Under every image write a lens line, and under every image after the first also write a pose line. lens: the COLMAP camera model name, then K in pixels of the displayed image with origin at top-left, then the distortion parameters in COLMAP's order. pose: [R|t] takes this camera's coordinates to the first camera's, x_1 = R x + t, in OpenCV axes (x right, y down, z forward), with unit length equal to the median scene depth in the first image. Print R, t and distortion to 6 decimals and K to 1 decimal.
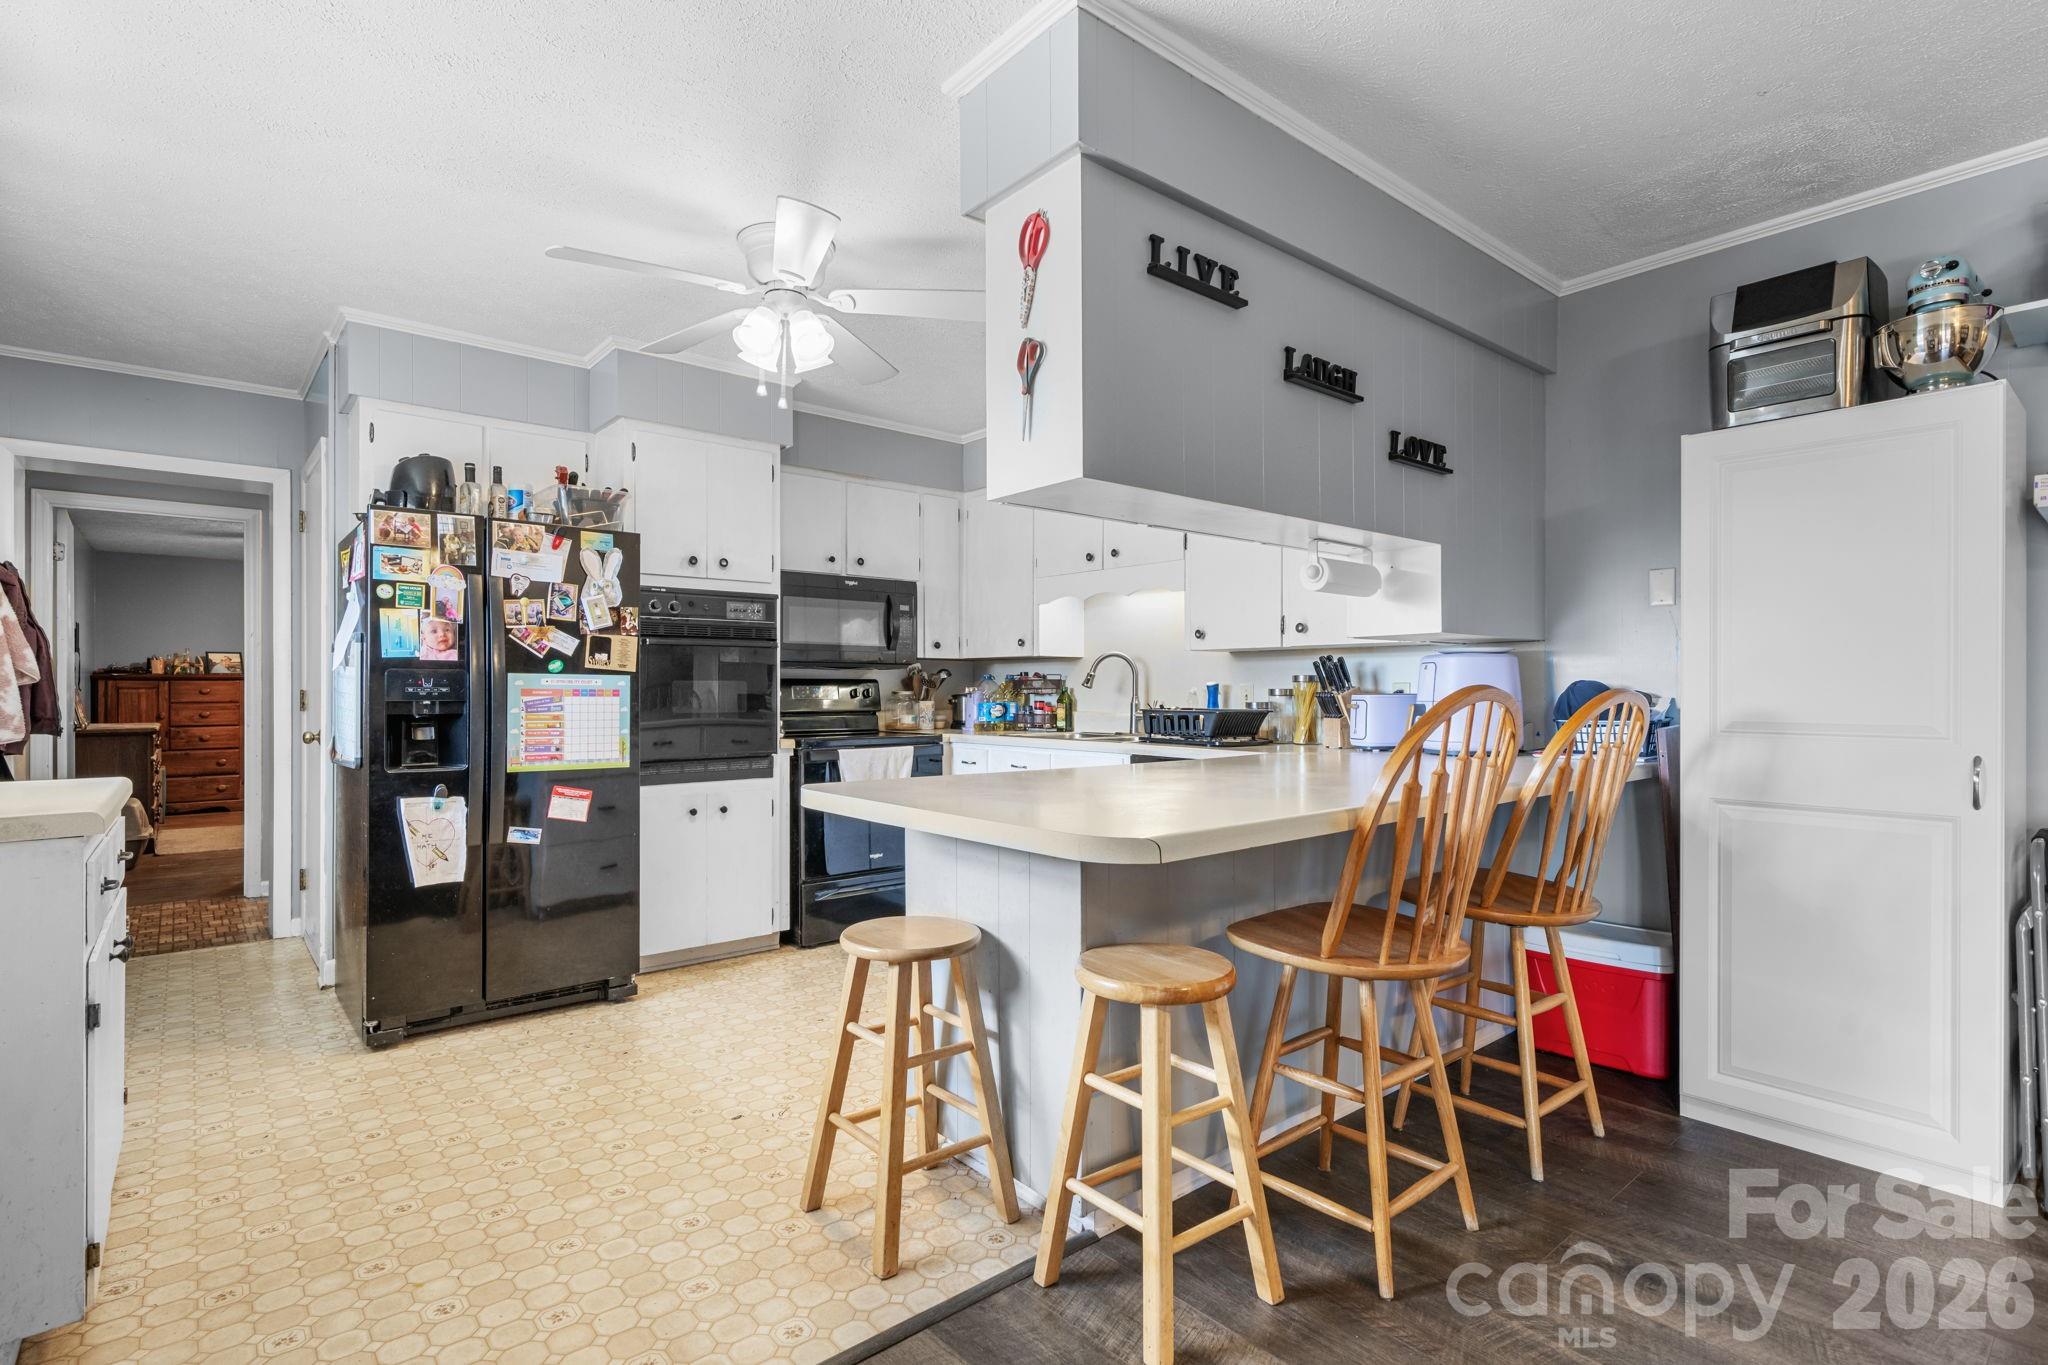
lens RADIAL K [[945.0, 0, 1029.7], [0, 945.0, 688.6], [0, 0, 1]] dist [0.000949, 0.000096]
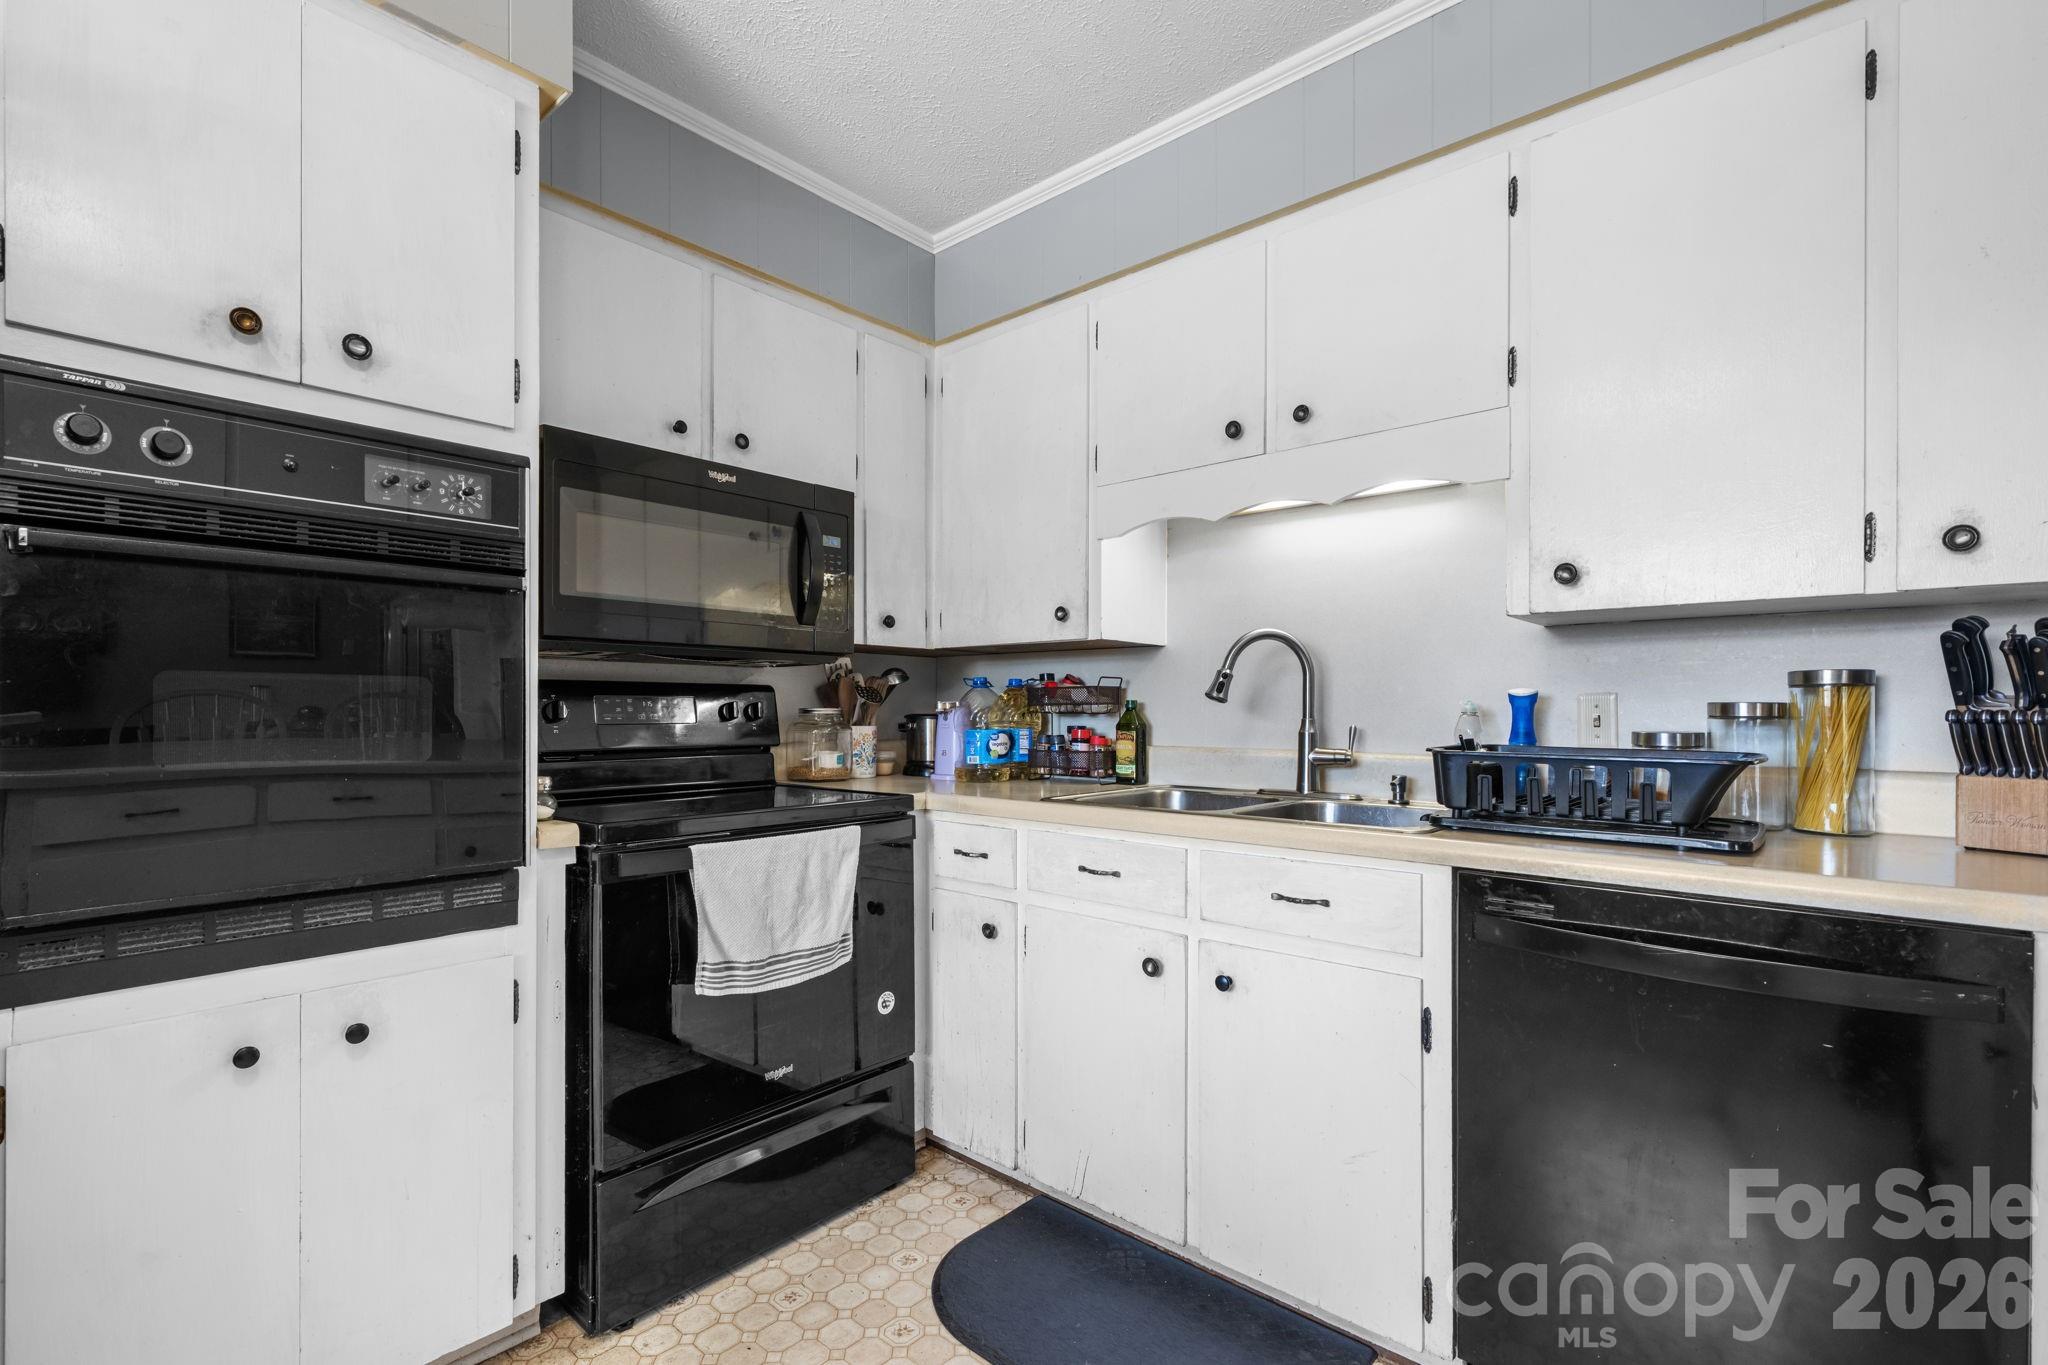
lens RADIAL K [[919.1, 0, 1017.4], [0, 919.1, 708.9], [0, 0, 1]] dist [0.001387, 0.000098]
pose [[0.991738, 0.002600, 0.128255, -0.094768], [-0.002657, 0.999996, 0.000275, 0.002898], [-0.128253, -0.000614, 0.991741, 0.492254]]
